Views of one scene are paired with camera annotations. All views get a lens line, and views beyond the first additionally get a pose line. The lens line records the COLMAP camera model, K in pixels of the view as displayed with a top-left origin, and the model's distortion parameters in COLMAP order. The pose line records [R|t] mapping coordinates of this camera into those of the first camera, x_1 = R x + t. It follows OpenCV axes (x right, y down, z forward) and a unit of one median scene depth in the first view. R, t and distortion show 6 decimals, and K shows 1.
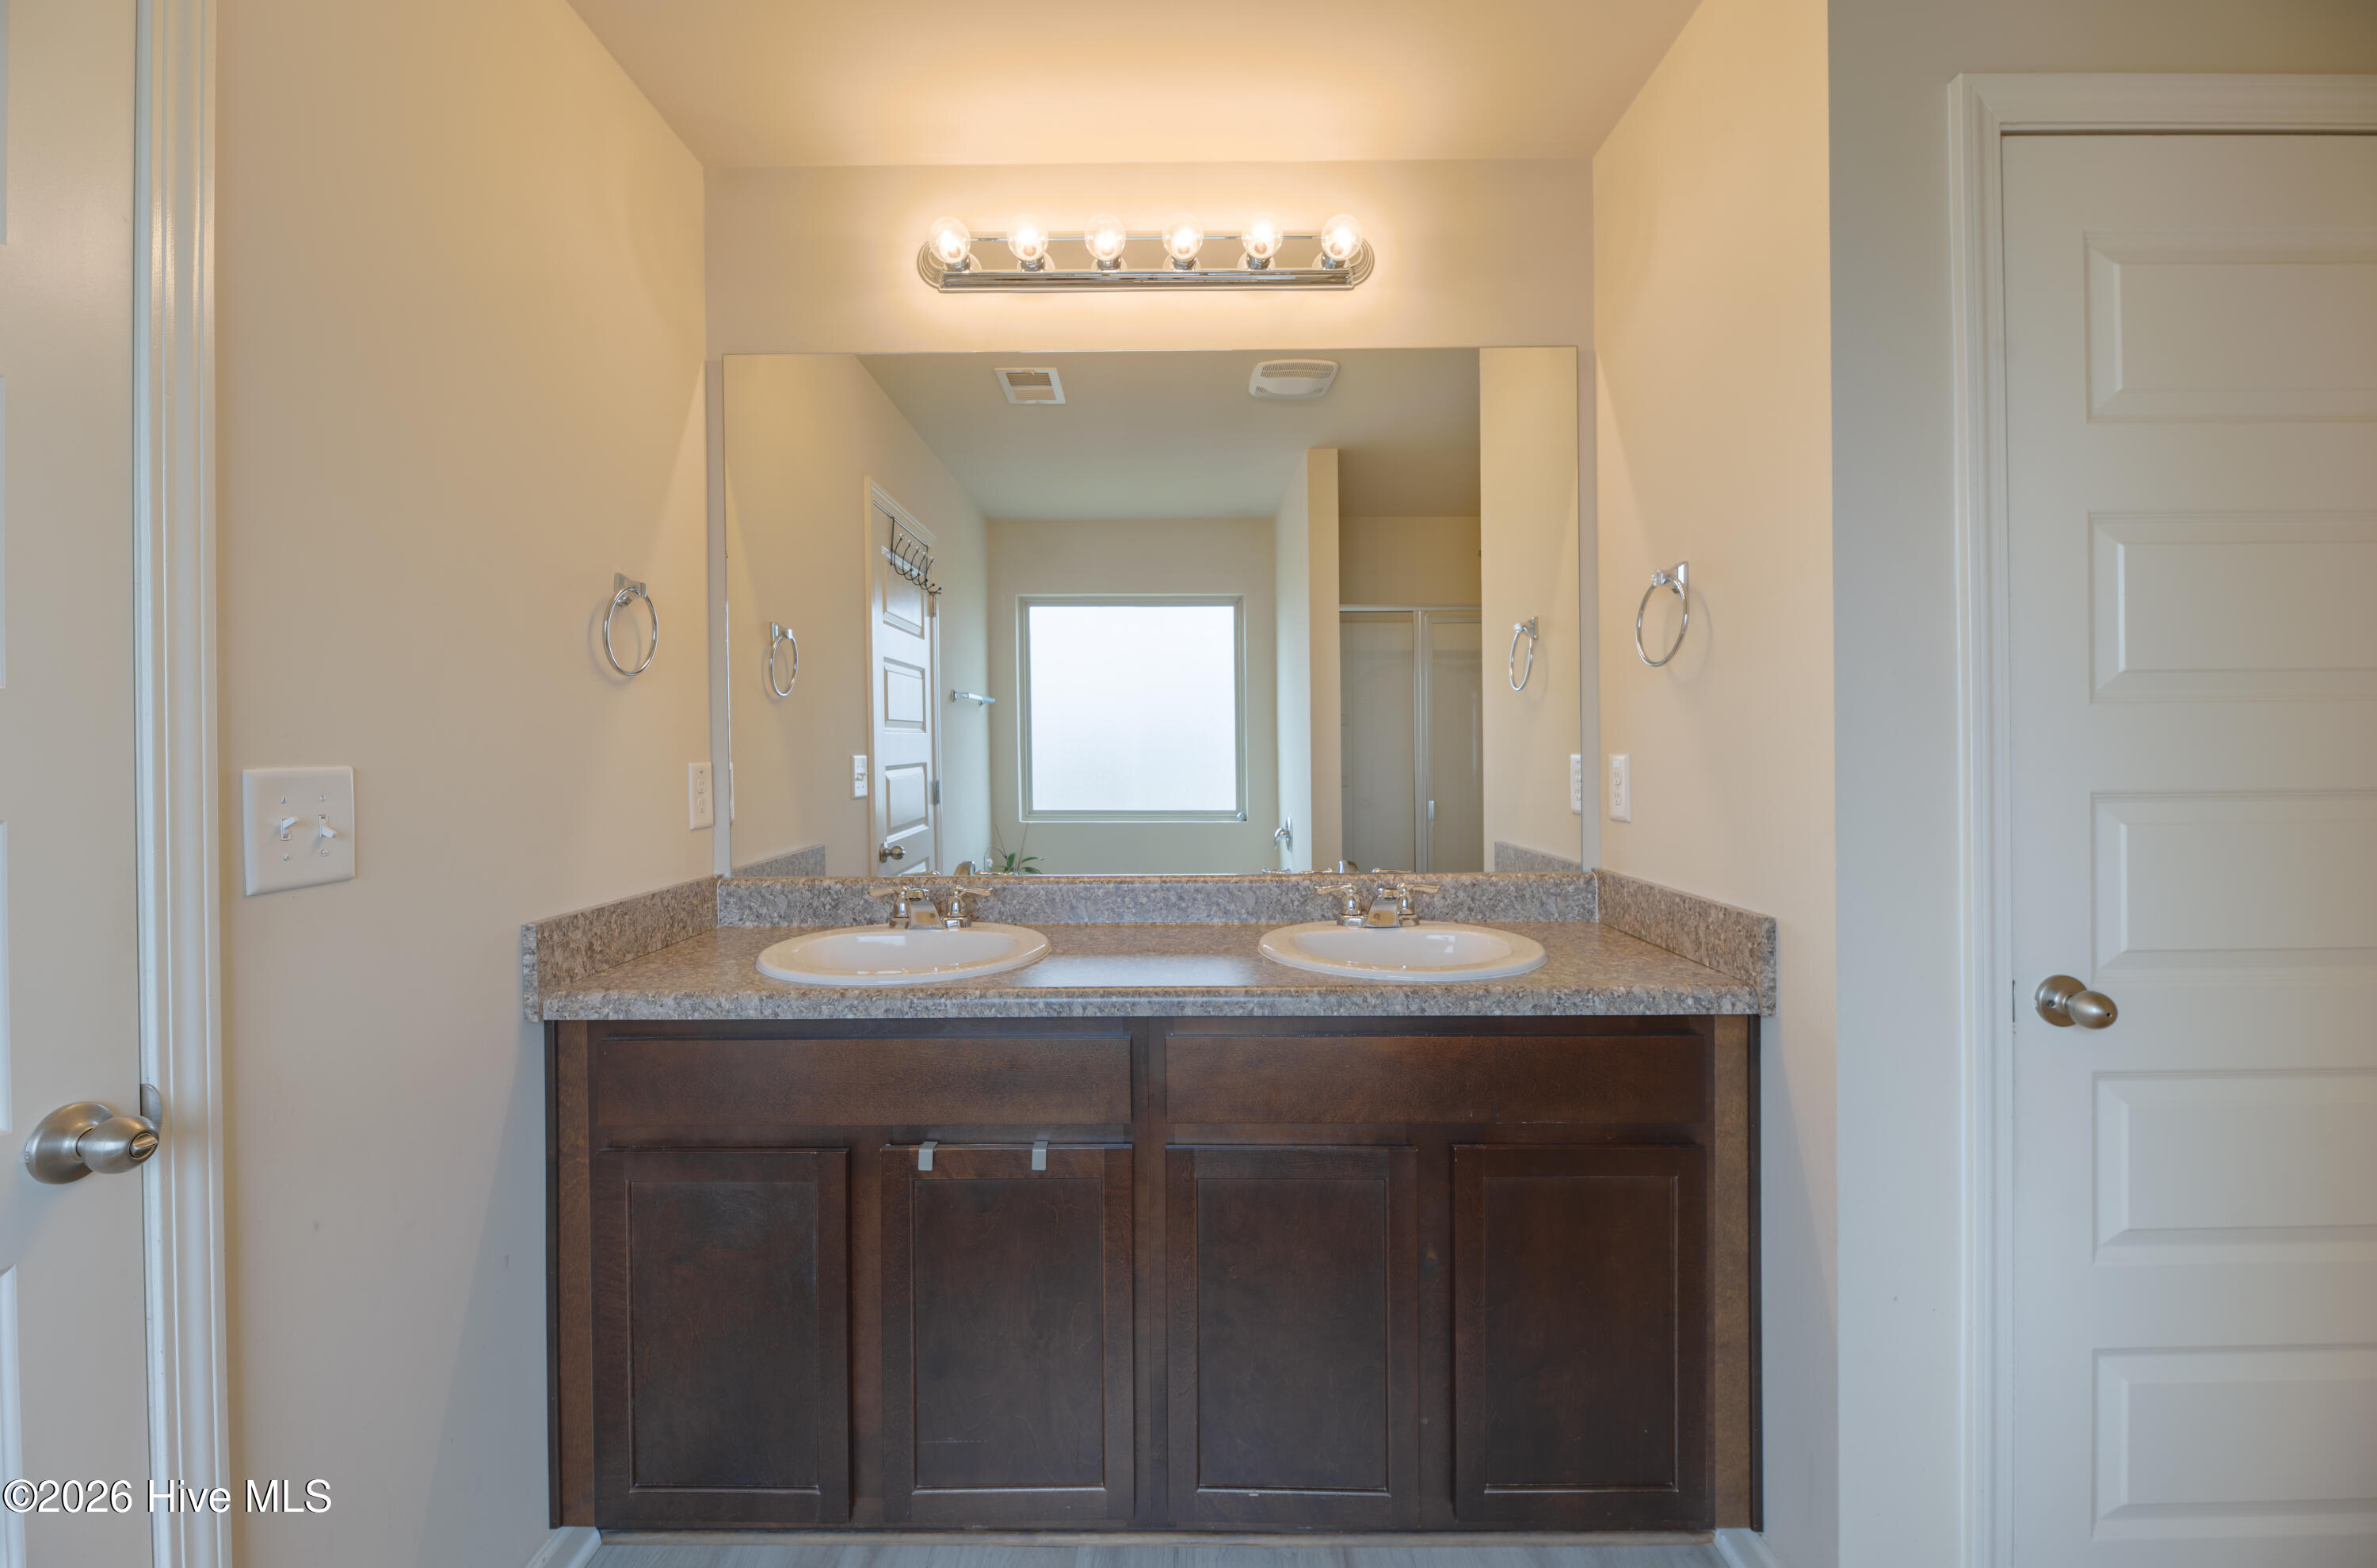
lens RADIAL K [[959.4, 0, 1188.6], [0, 959.4, 767.0], [0, 0, 1]] dist [-0.001608, -0.000049]
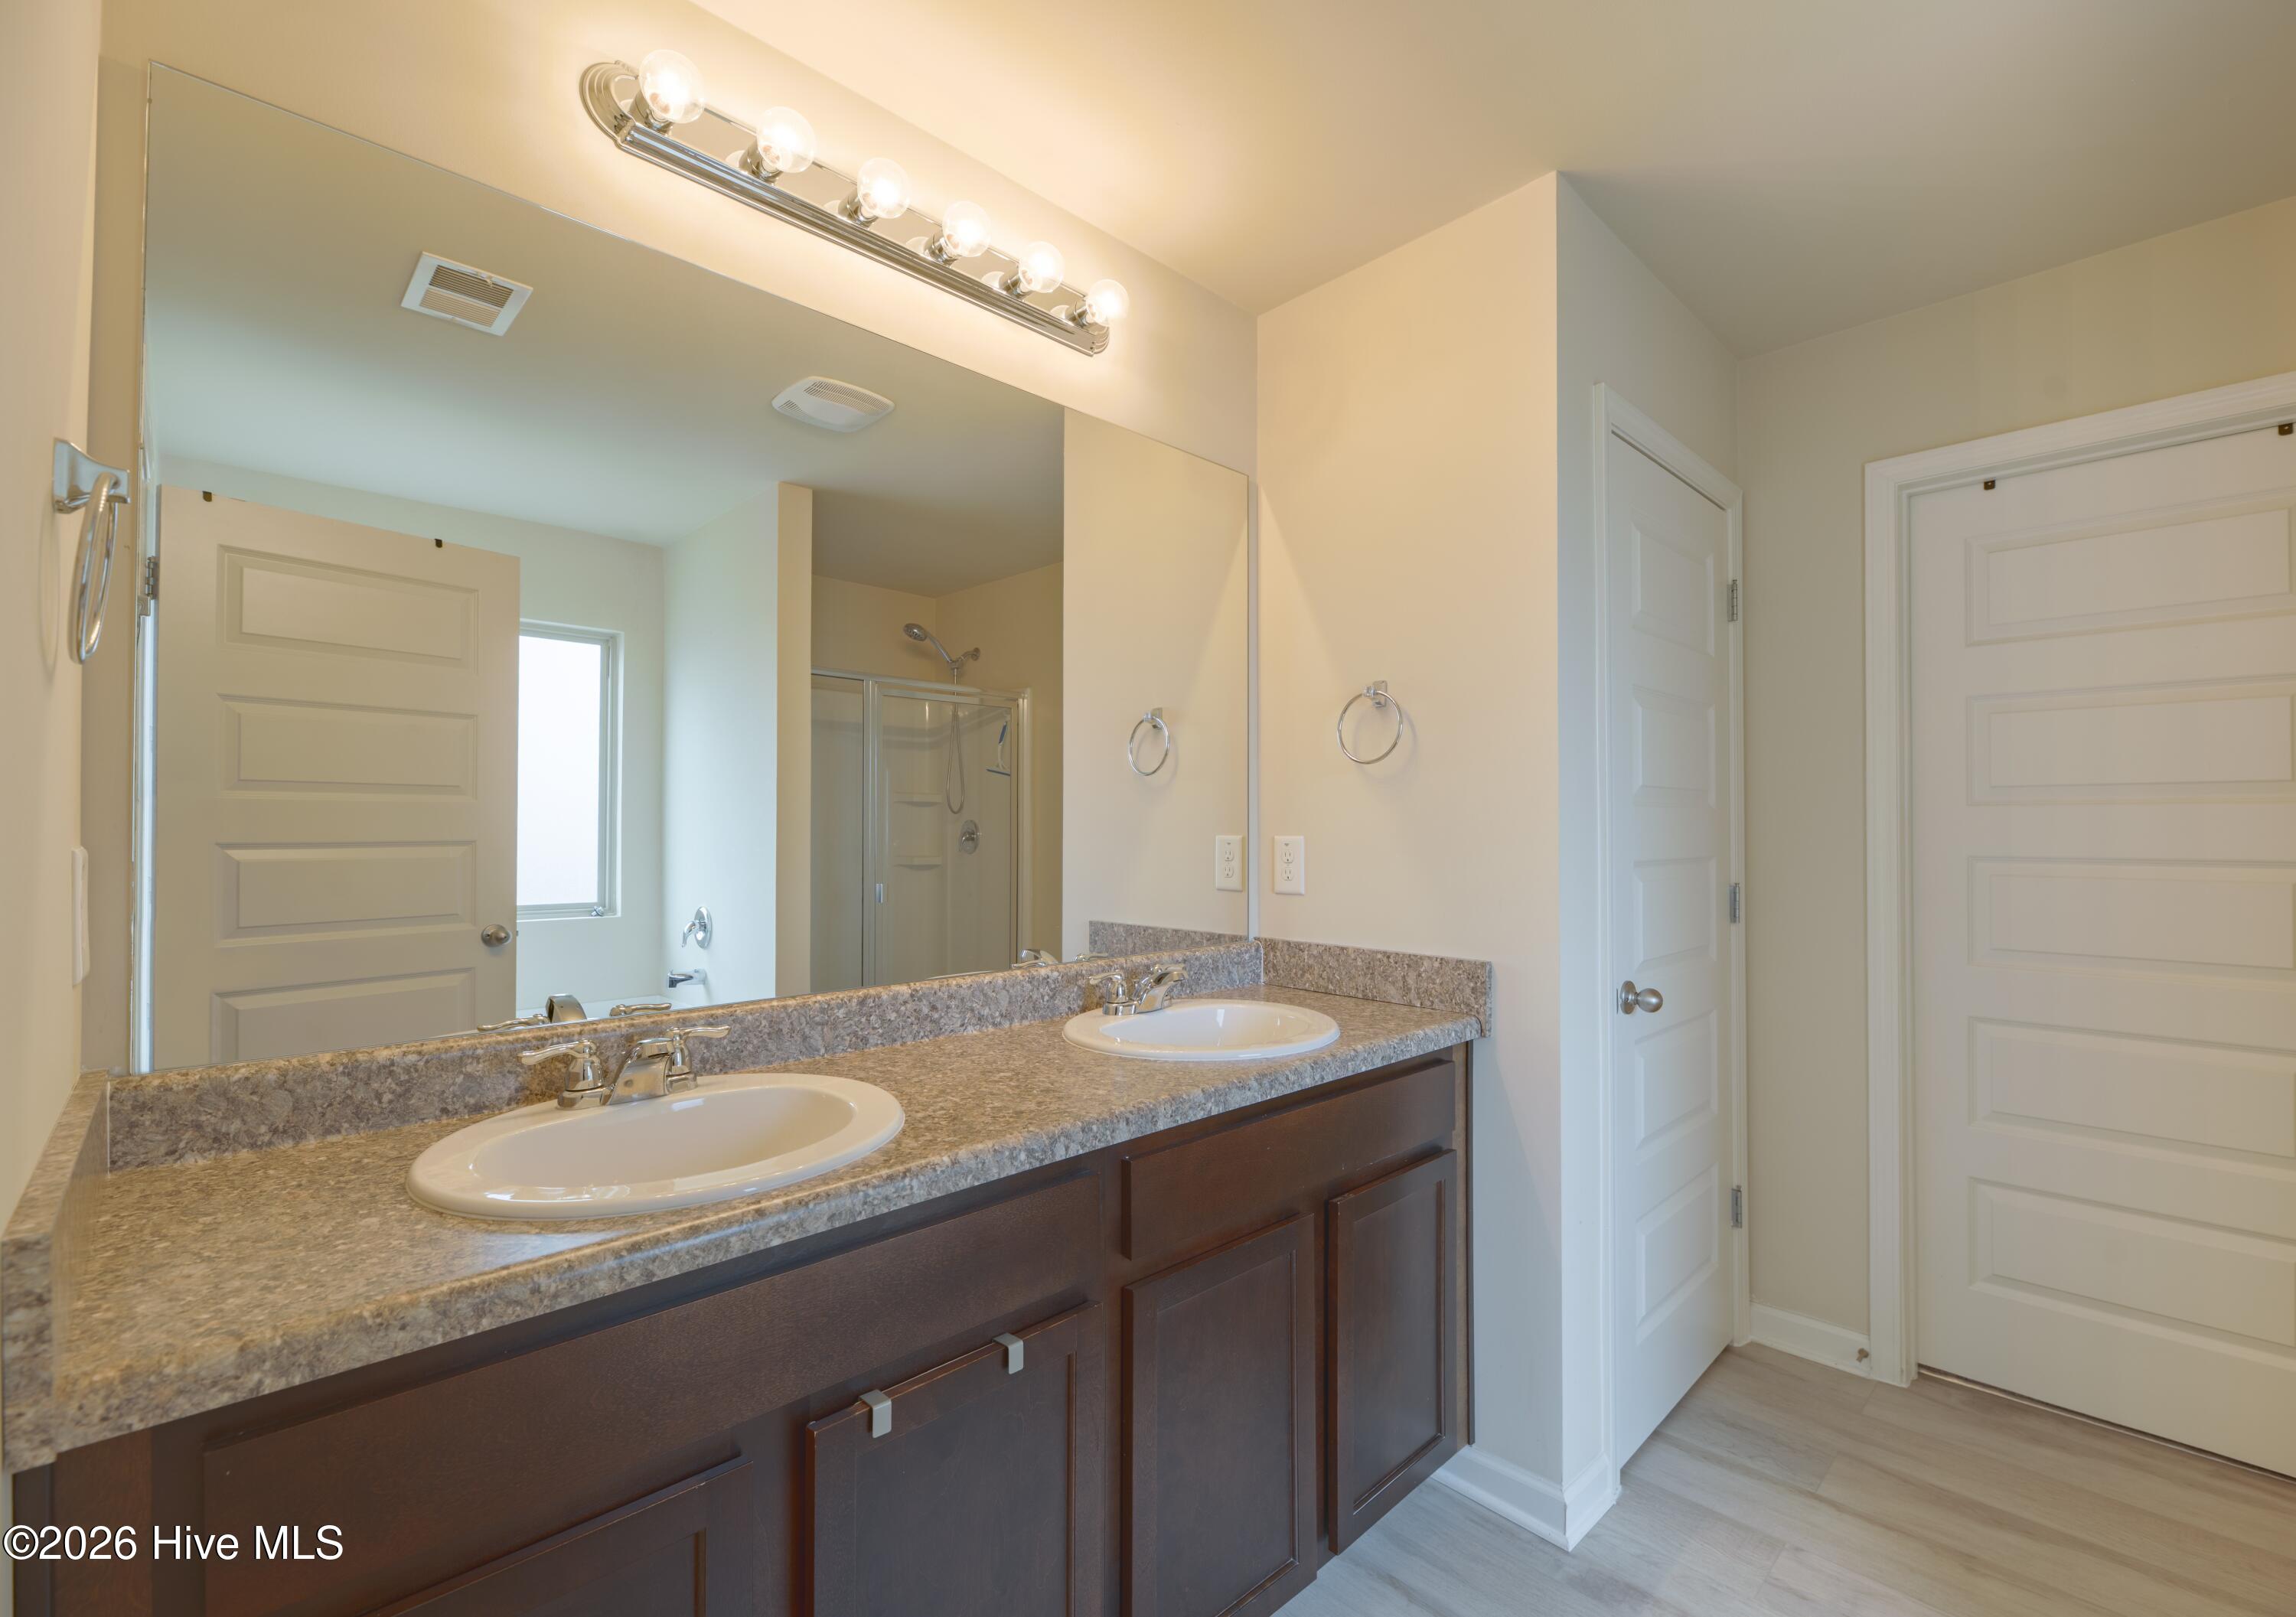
lens RADIAL K [[987.3, 0, 1148.3], [0, 987.3, 818.6], [0, 0, 1]] dist [-0.001248, -0.000767]
pose [[0.714054, 0.013259, 0.699965, -0.562691], [0.005808, 0.999674, -0.024861, -0.006544], [-0.700066, 0.021817, 0.713744, 0.298882]]
